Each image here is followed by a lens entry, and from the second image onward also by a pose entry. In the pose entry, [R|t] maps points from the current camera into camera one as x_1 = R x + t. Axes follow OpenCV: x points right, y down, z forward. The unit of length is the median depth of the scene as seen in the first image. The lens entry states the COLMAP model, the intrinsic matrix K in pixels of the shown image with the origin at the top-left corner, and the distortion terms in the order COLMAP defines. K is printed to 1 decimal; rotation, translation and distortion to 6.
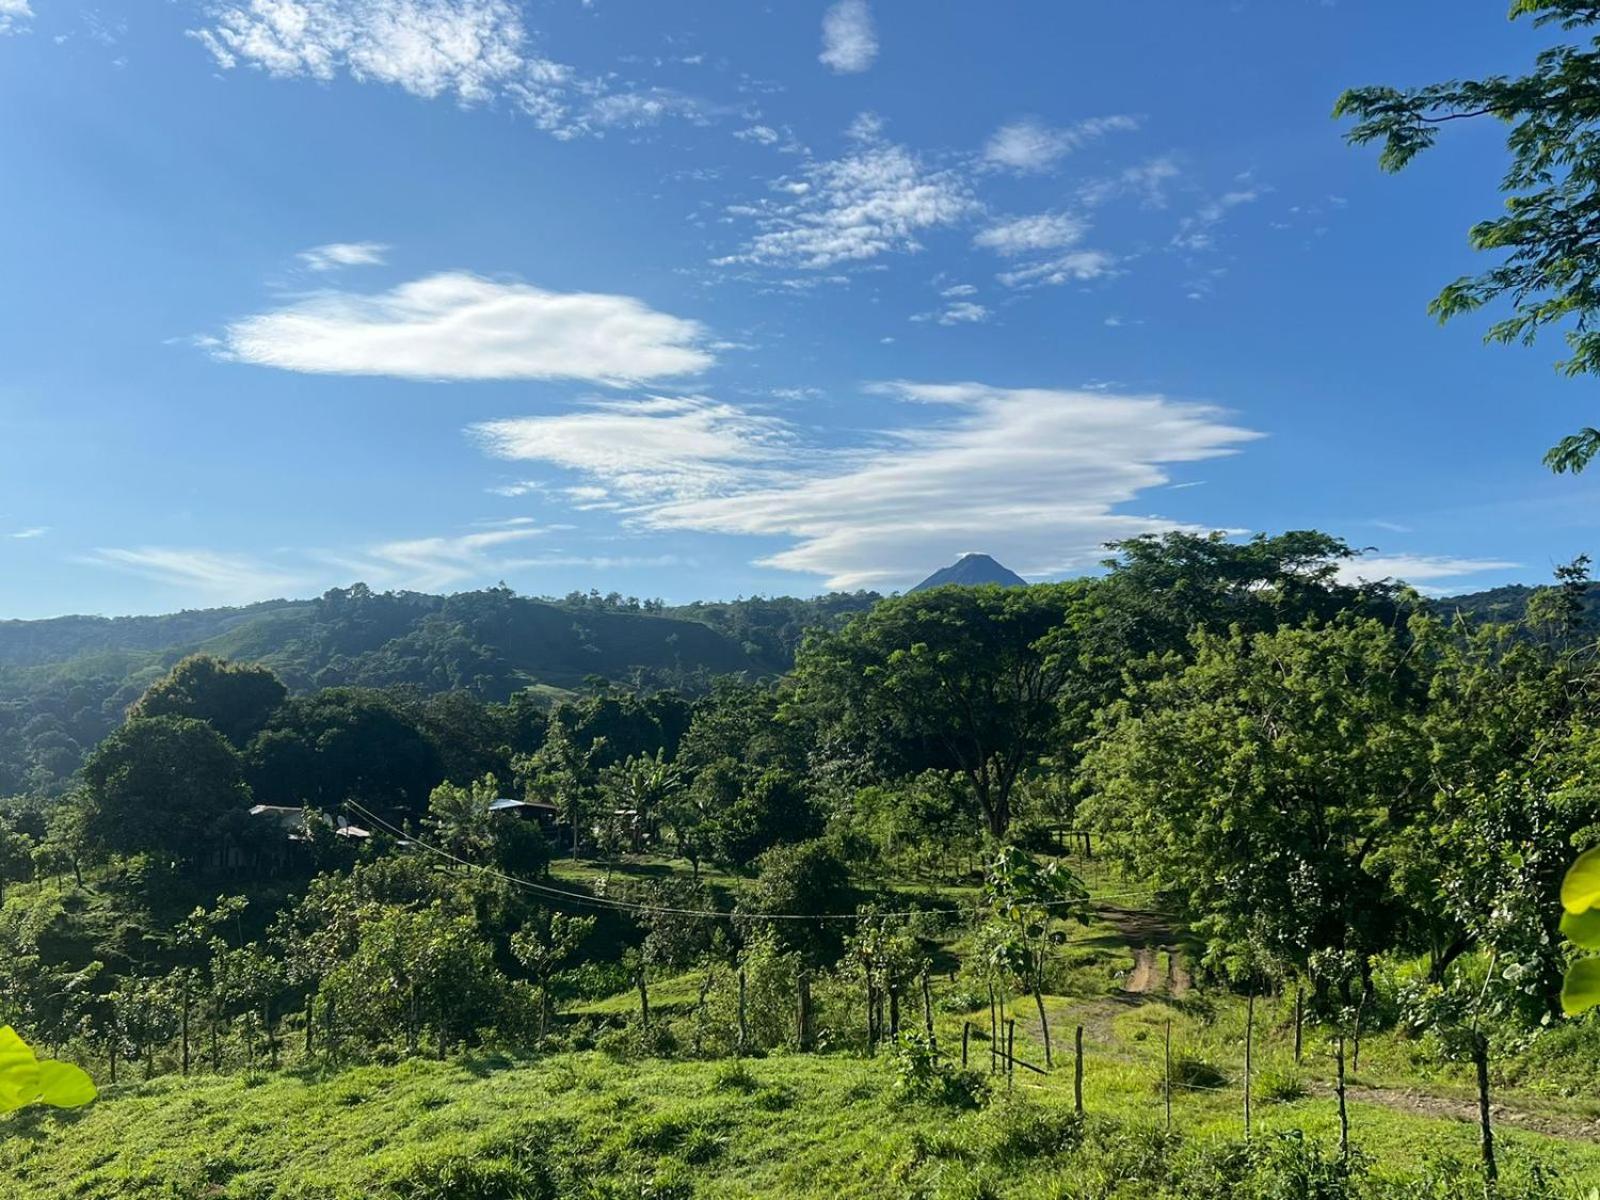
lens RADIAL K [[2384.0, 0, 754.7], [0, 2384.0, 579.6], [0, 0, 1]] dist [0.223532, -0.746200]
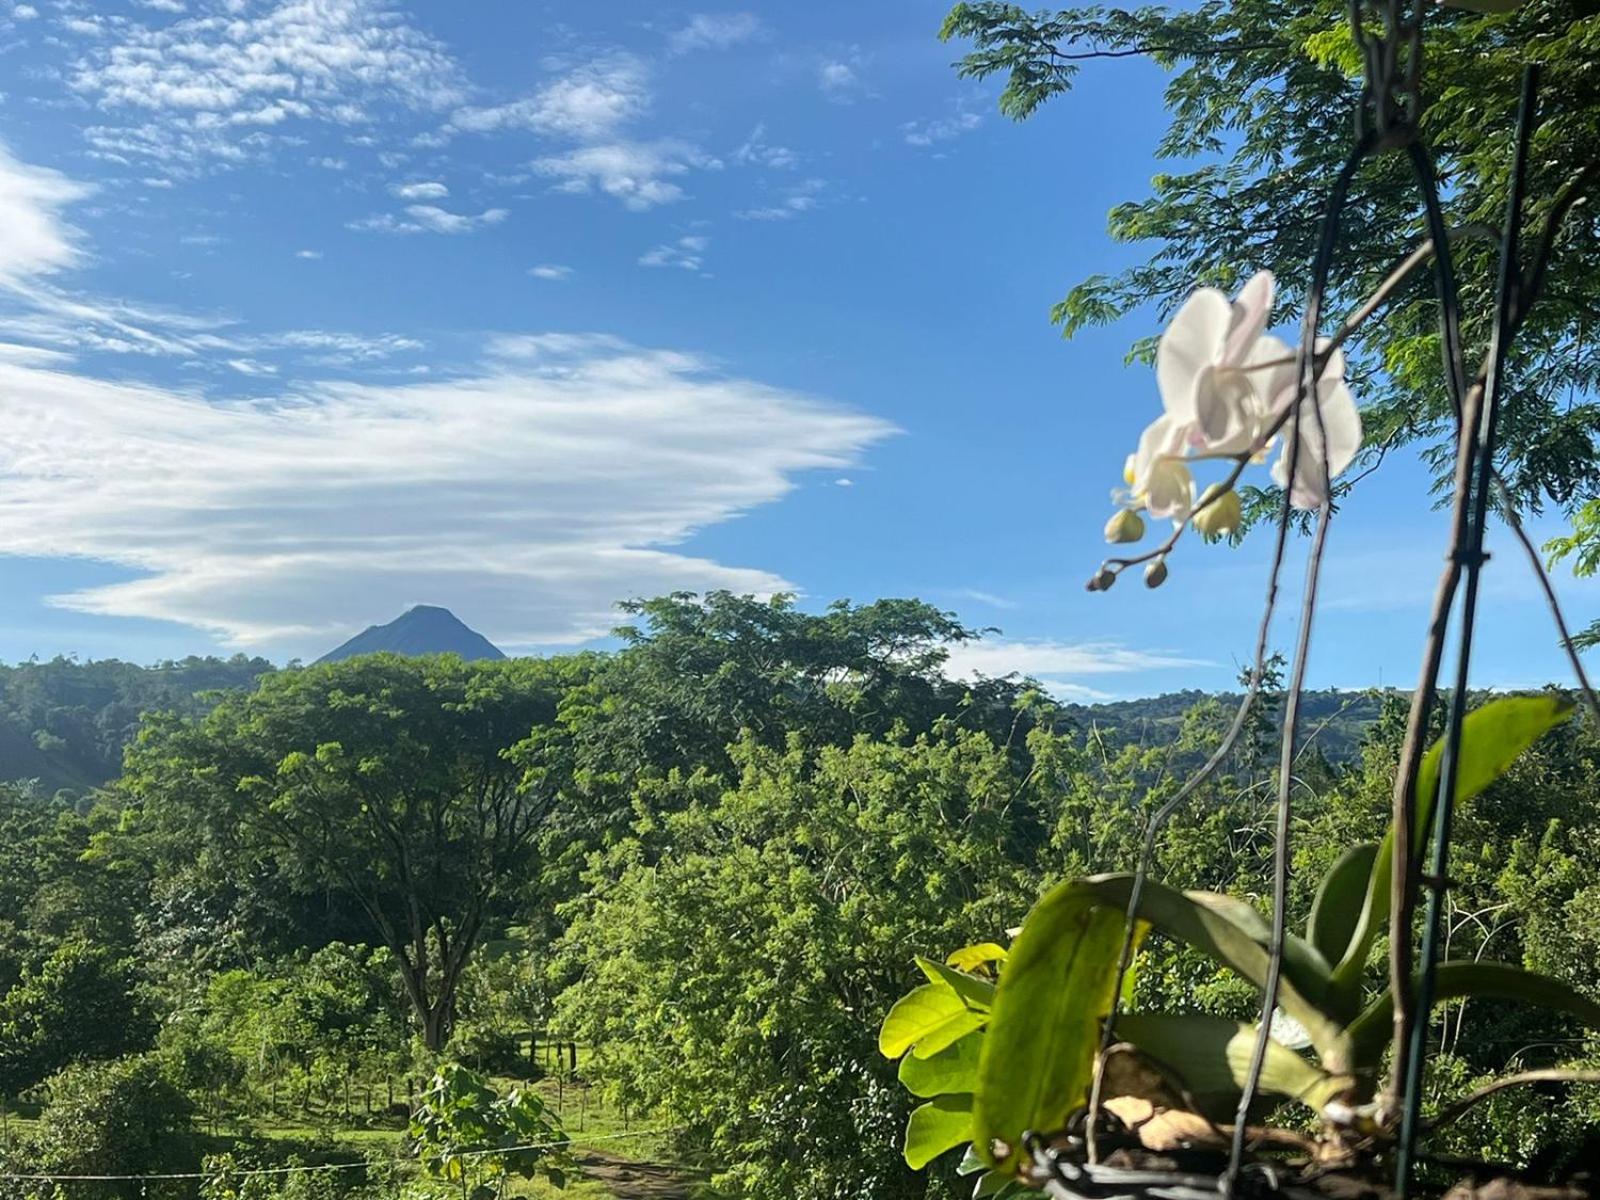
lens RADIAL K [[2384.0, 0, 754.7], [0, 2384.0, 579.6], [0, 0, 1]] dist [0.223532, -0.746200]
pose [[0.968799, 0.054476, 0.241788, 0.020898], [-0.041608, 0.997448, -0.058011, 0.015109], [-0.244332, 0.046141, 0.968593, 0.339302]]
